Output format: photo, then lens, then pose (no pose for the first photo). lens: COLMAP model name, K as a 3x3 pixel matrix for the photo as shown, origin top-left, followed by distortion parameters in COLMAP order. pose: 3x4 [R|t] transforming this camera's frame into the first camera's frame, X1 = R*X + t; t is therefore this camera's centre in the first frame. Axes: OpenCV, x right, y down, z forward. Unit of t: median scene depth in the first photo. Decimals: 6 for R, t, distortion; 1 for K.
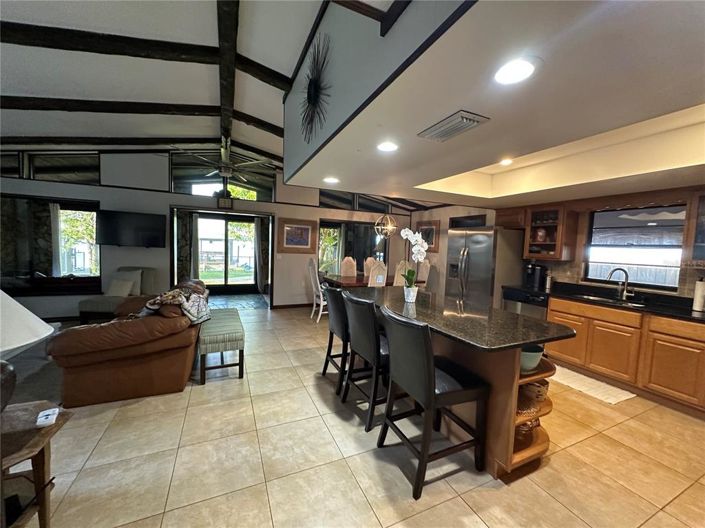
lens RADIAL K [[280.4, 0, 352.5], [0, 280.4, 264.0], [0, 0, 1]] dist [0.000649, 0.000334]
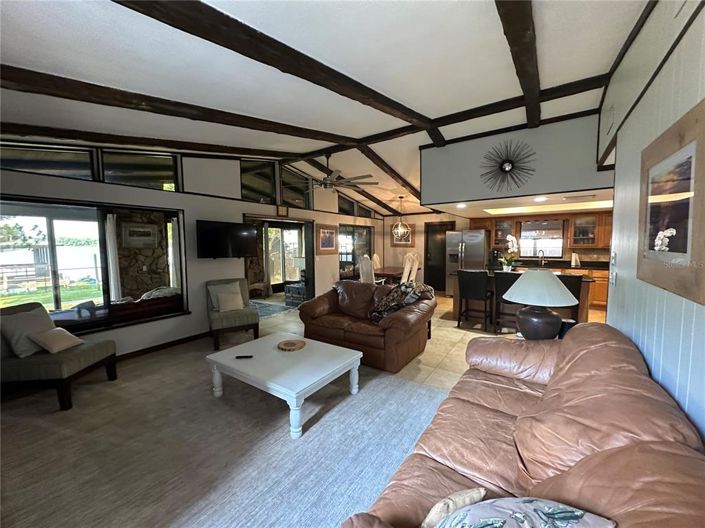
lens RADIAL K [[280.4, 0, 352.5], [0, 280.4, 264.0], [0, 0, 1]] dist [0.000649, 0.000334]
pose [[0.855413, -0.084386, 0.511026, -0.843104], [0.076943, 0.996395, 0.035739, -0.039988], [-0.512199, 0.008748, 0.858822, -0.037354]]
